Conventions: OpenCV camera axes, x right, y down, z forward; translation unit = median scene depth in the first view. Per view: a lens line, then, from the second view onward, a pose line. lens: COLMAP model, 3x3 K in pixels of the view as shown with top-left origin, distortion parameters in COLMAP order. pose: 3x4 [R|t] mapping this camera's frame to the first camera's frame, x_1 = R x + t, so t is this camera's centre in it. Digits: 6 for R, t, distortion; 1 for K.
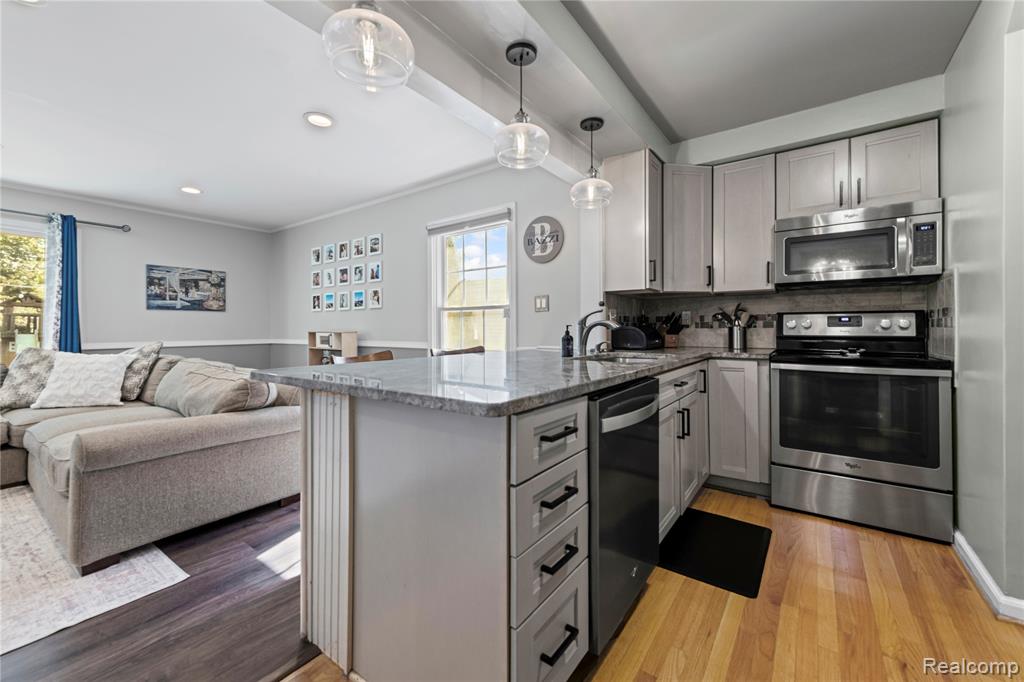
lens RADIAL K [[408.9, 0, 517.8], [0, 408.9, 327.4], [0, 0, 1]] dist [0.012600, -0.000163]
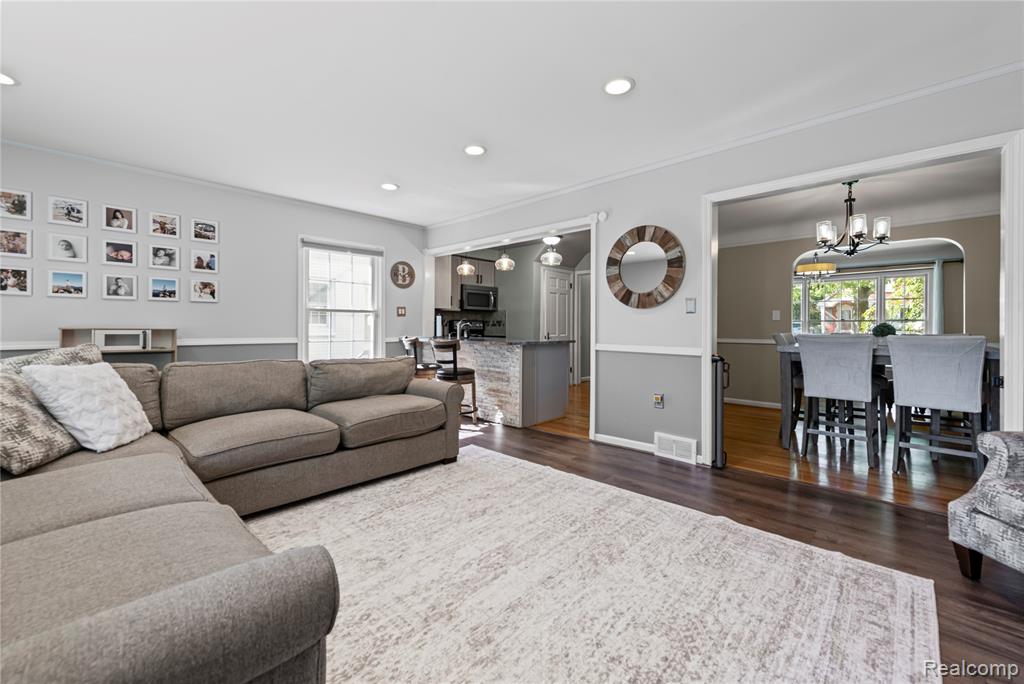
lens RADIAL K [[411.8, 0, 516.5], [0, 411.8, 322.1], [0, 0, 1]] dist [0.011680, -0.000069]
pose [[0.139417, 0.015121, 0.990118, -1.230430], [-0.007004, 0.999873, -0.014284, 0.005237], [-0.990209, -0.004943, 0.139505, 0.215870]]
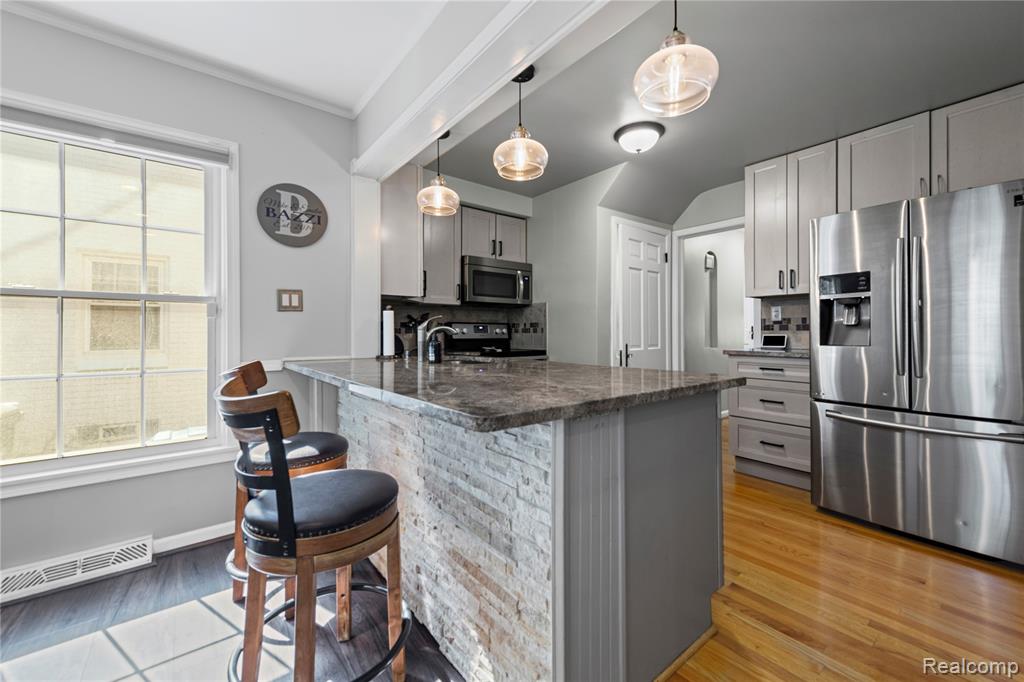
lens RADIAL K [[408.9, 0, 517.8], [0, 408.9, 327.4], [0, 0, 1]] dist [0.012600, -0.000163]
pose [[0.274358, 0.015473, 0.961503, -0.421328], [-0.001217, 0.999875, -0.015743, 0.001318], [-0.961627, 0.003149, 0.274343, 0.307836]]
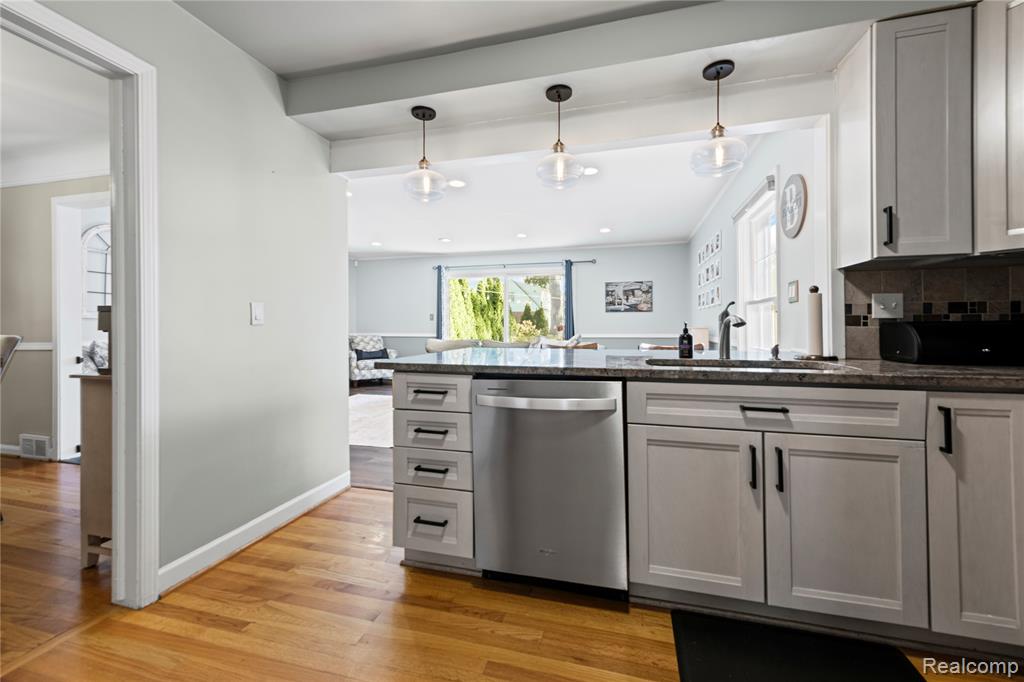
lens RADIAL K [[408.9, 0, 517.8], [0, 408.9, 327.4], [0, 0, 1]] dist [0.012600, -0.000163]
pose [[0.355205, 0.004809, -0.934776, 0.448596], [0.005289, 0.999960, 0.007154, -0.000919], [0.934773, -0.007485, 0.355166, 0.195128]]
